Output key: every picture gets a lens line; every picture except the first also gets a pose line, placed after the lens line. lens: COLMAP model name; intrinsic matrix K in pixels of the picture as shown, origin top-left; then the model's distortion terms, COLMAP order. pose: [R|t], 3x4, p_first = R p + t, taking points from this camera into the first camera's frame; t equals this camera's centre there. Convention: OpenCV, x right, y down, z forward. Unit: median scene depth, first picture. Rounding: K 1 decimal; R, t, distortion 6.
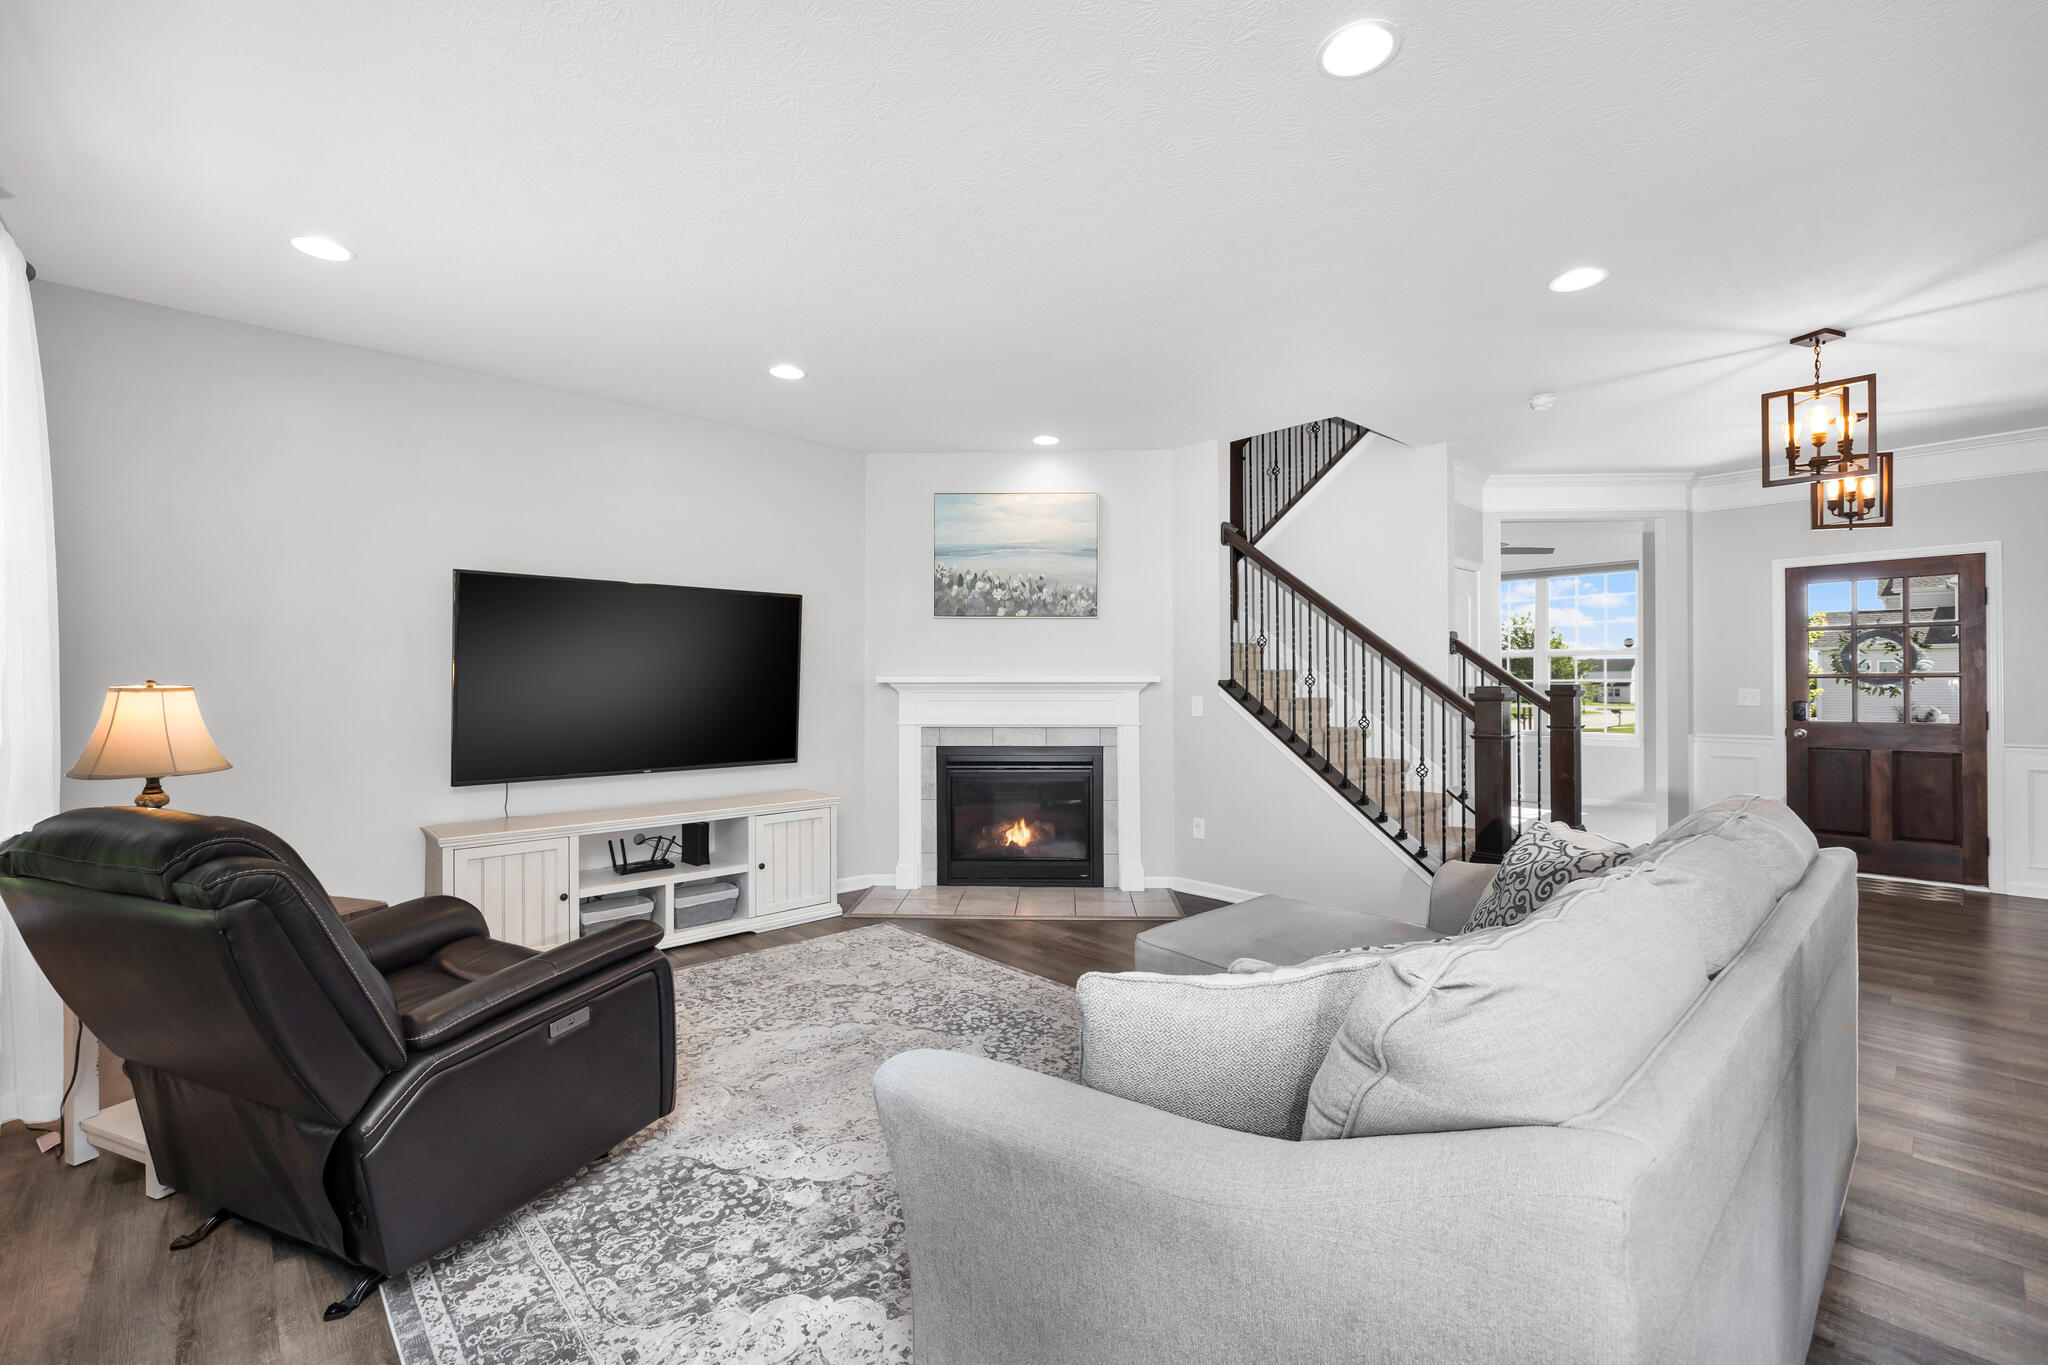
lens RADIAL K [[894.1, 0, 1022.7], [0, 894.1, 681.5], [0, 0, 1]] dist [0.000310, -0.000075]
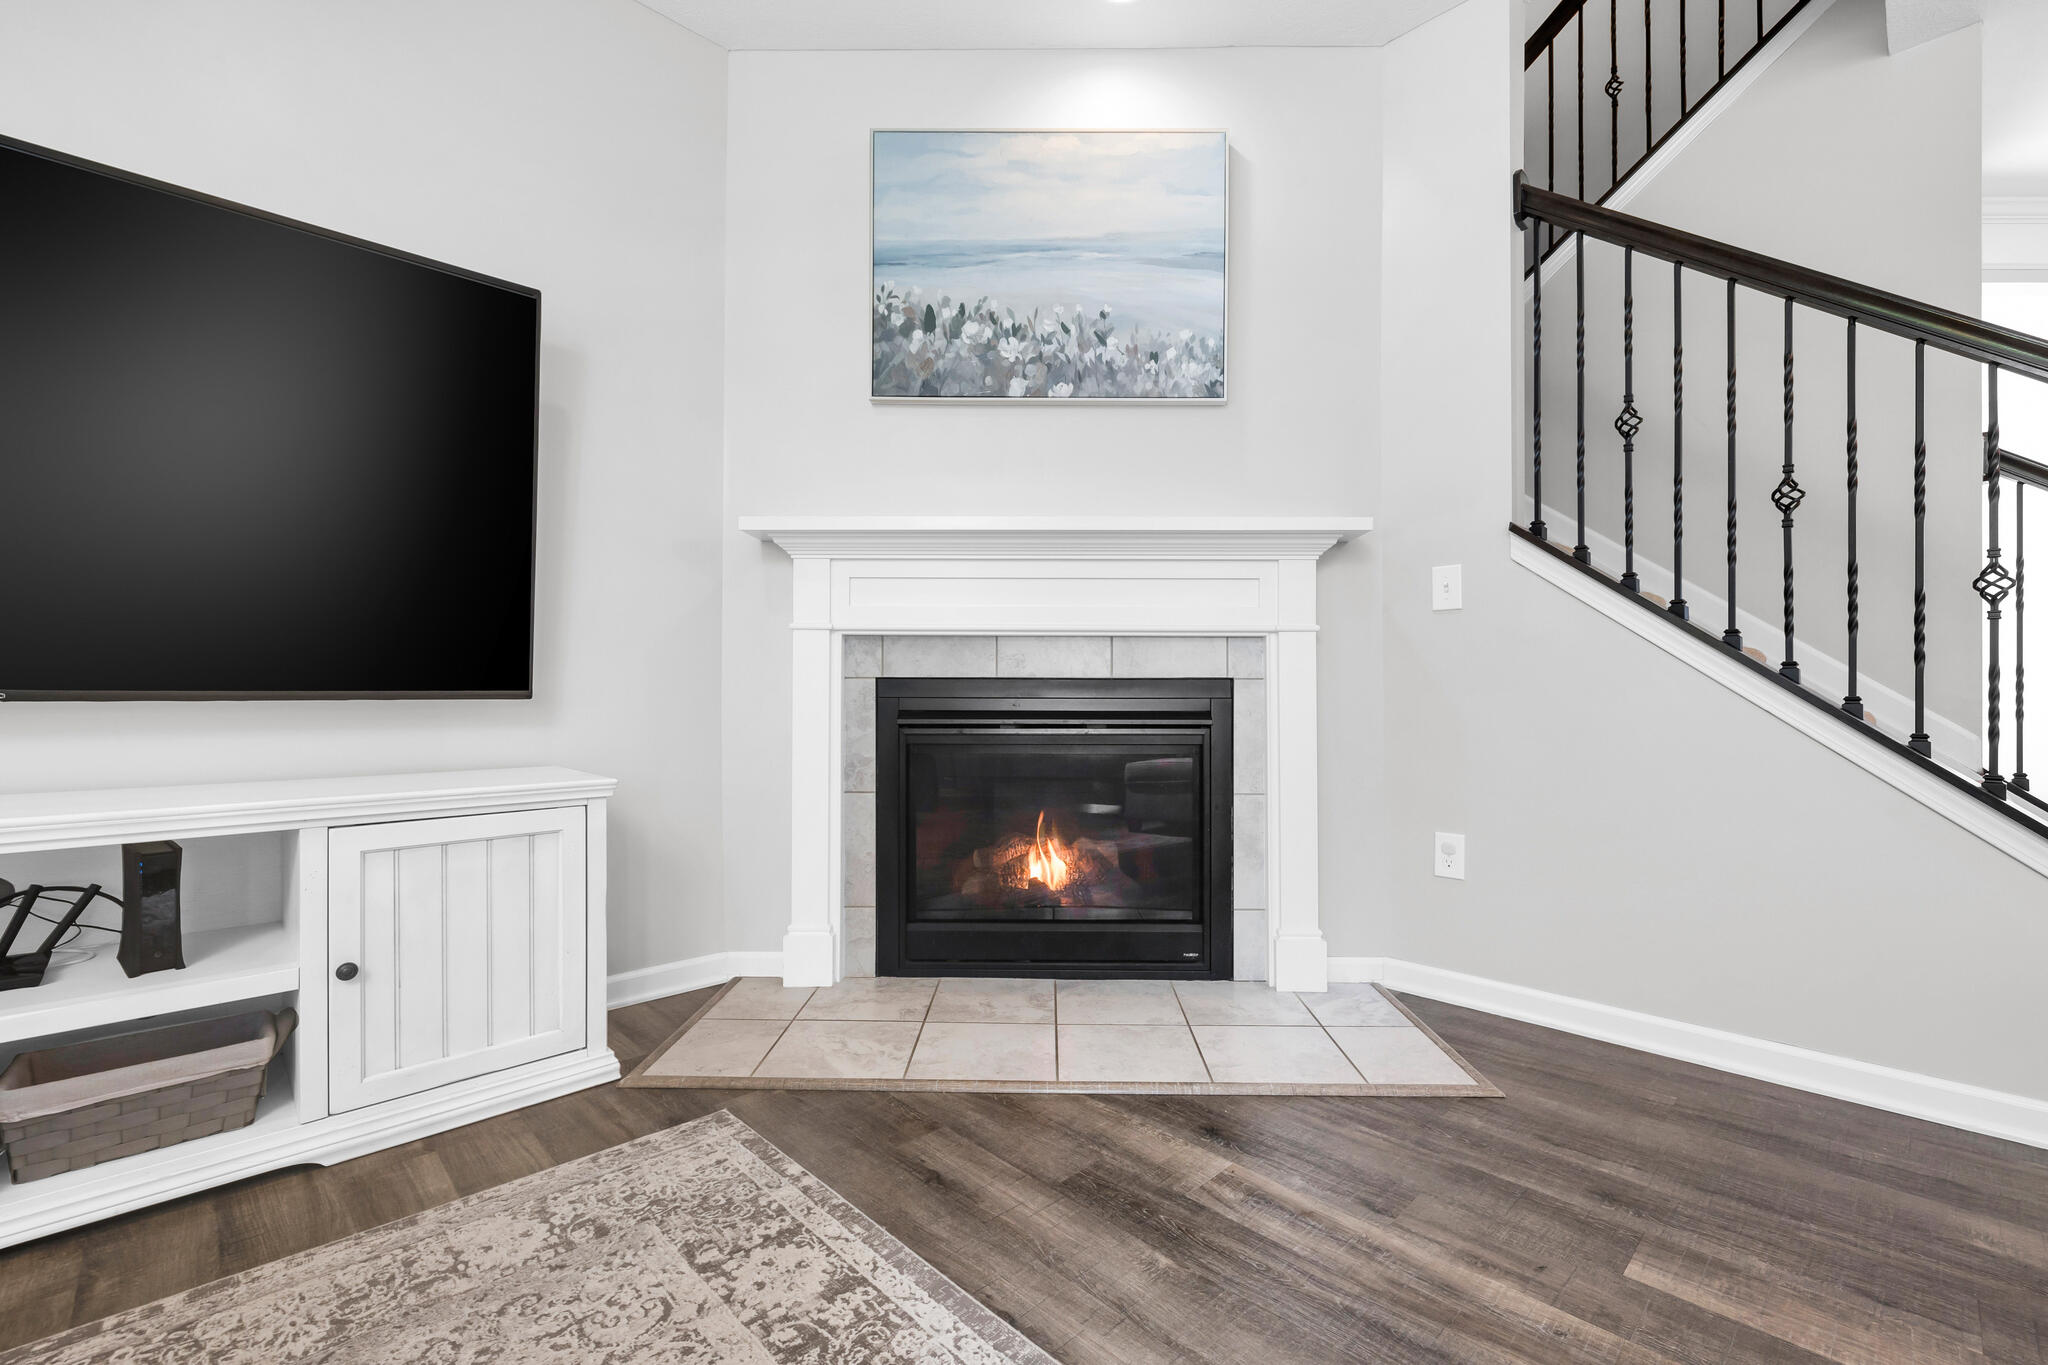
lens RADIAL K [[888.9, 0, 1030.6], [0, 888.9, 692.5], [0, 0, 1]] dist [-0.001275, -0.000074]
pose [[0.999519, 0.005831, 0.030466, -0.030077], [-0.005891, 0.999981, 0.001896, 0.079609], [-0.030454, -0.002074, 0.999534, 0.538649]]
